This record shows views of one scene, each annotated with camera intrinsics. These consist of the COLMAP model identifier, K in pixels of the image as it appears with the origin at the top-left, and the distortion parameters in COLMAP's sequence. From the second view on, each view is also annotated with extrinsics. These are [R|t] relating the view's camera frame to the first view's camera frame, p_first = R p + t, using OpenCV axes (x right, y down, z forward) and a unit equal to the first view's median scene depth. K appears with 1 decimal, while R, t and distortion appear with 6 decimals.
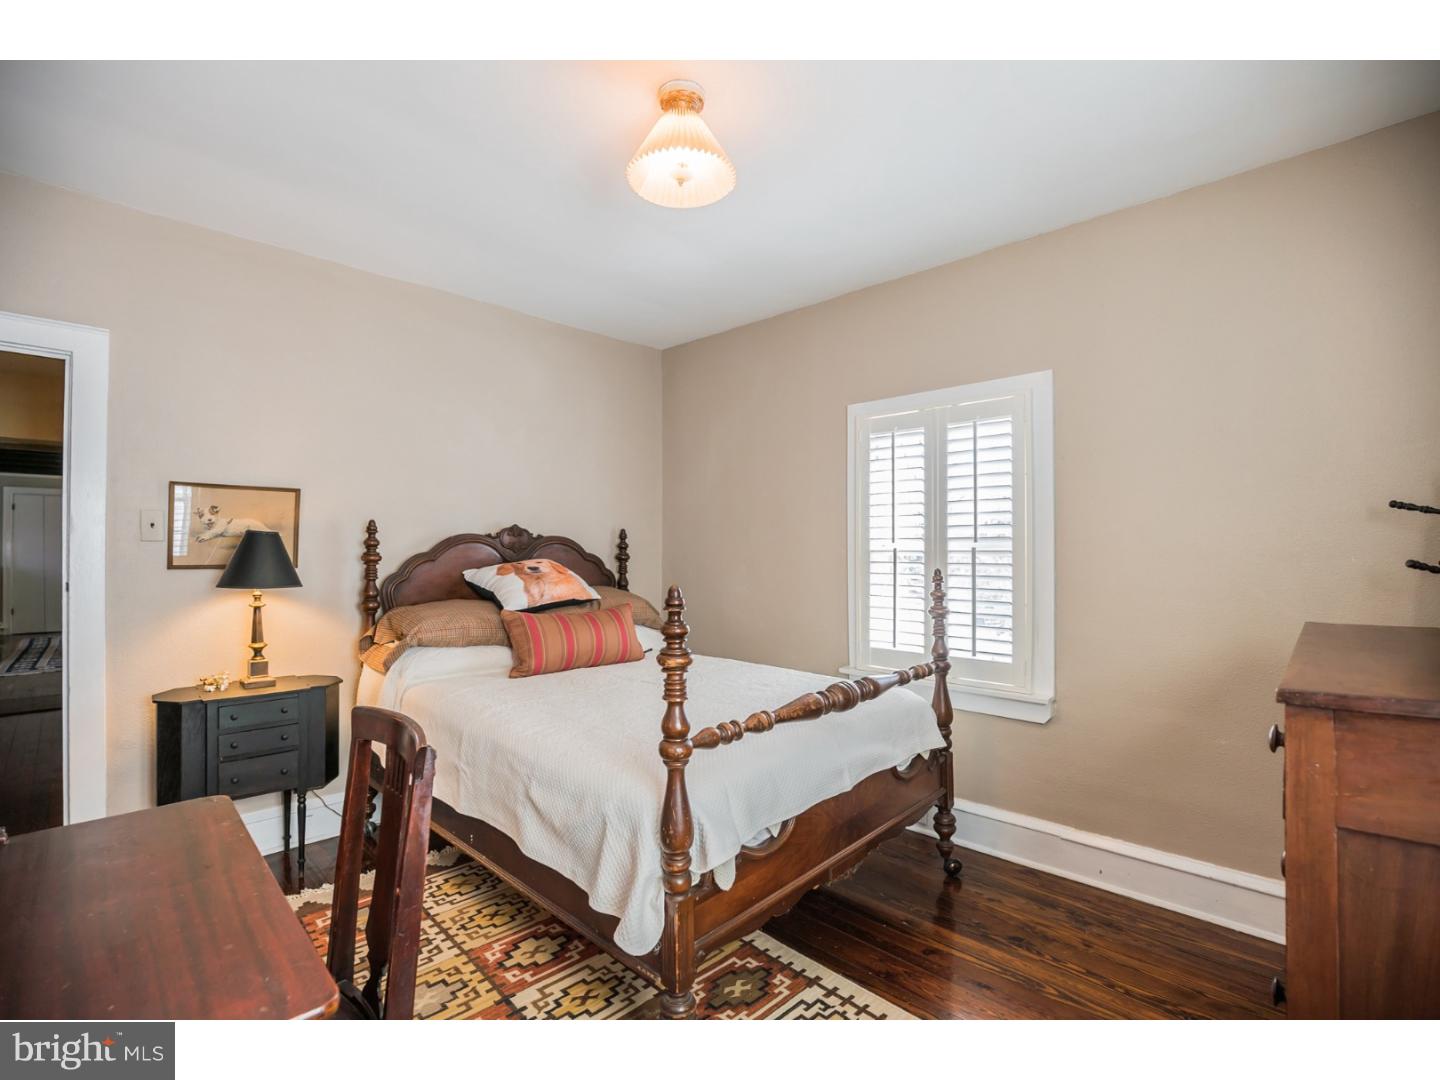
lens RADIAL K [[671.1, 0, 707.2], [0, 671.1, 542.0], [0, 0, 1]] dist [-0.004234, -0.000280]
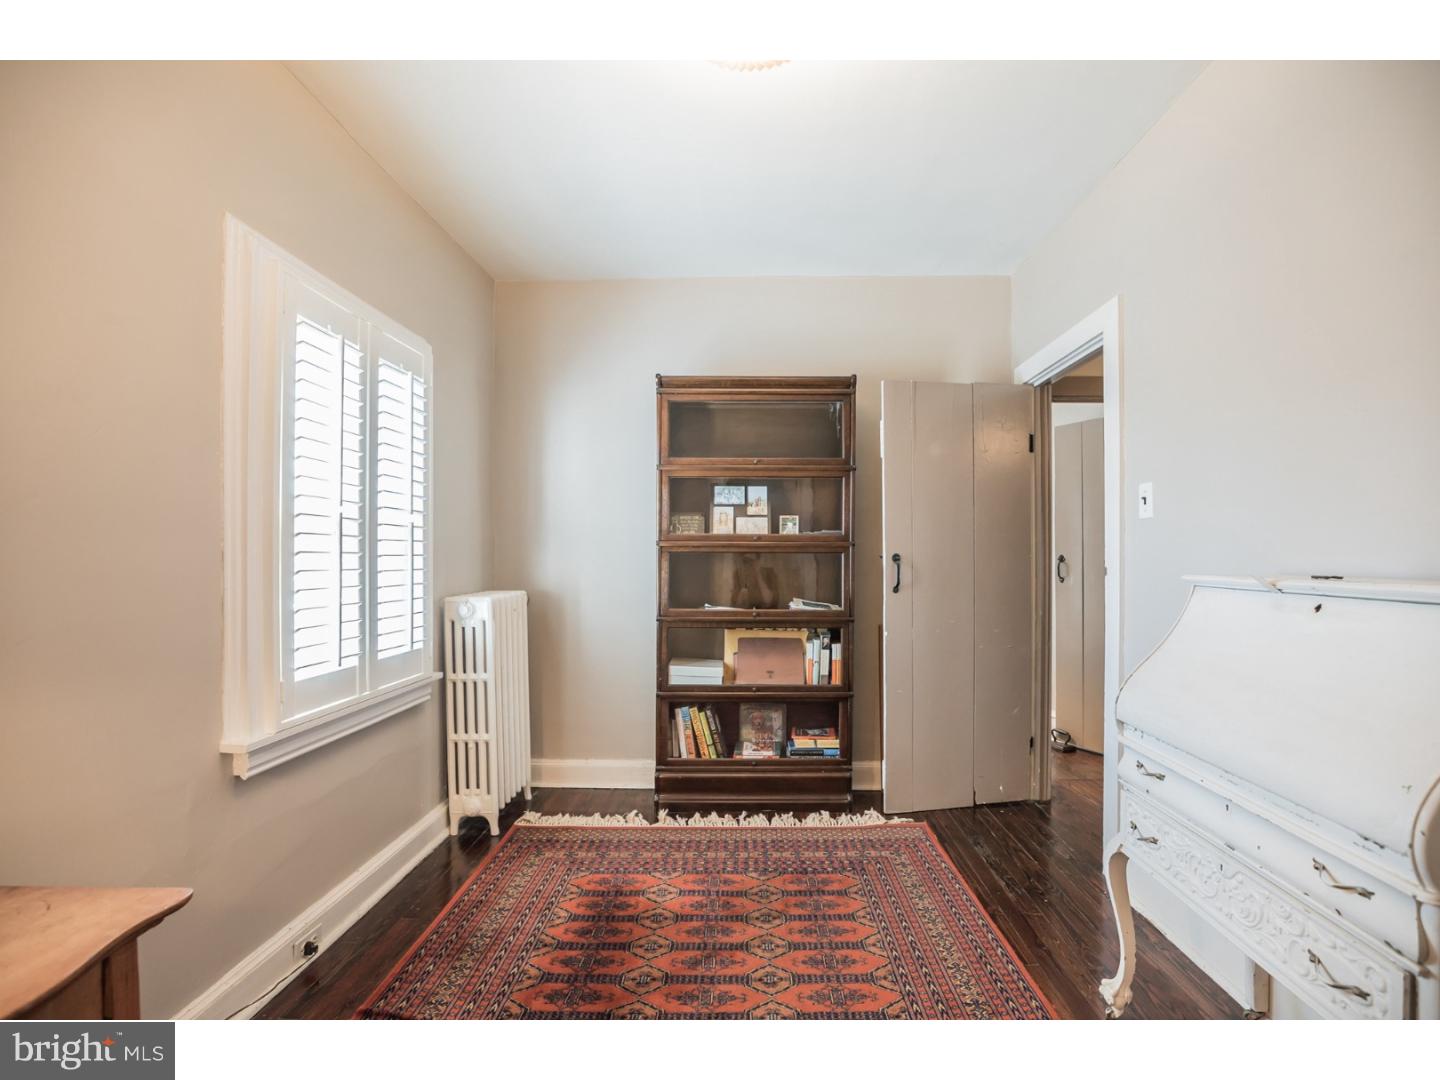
lens RADIAL K [[671.1, 0, 707.2], [0, 671.1, 542.0], [0, 0, 1]] dist [-0.004234, -0.000280]
pose [[-0.709039, 0.004035, 0.705158, -0.548380], [-0.010092, 0.999823, -0.015869, 0.055703], [-0.705097, -0.018368, -0.708872, 1.541000]]
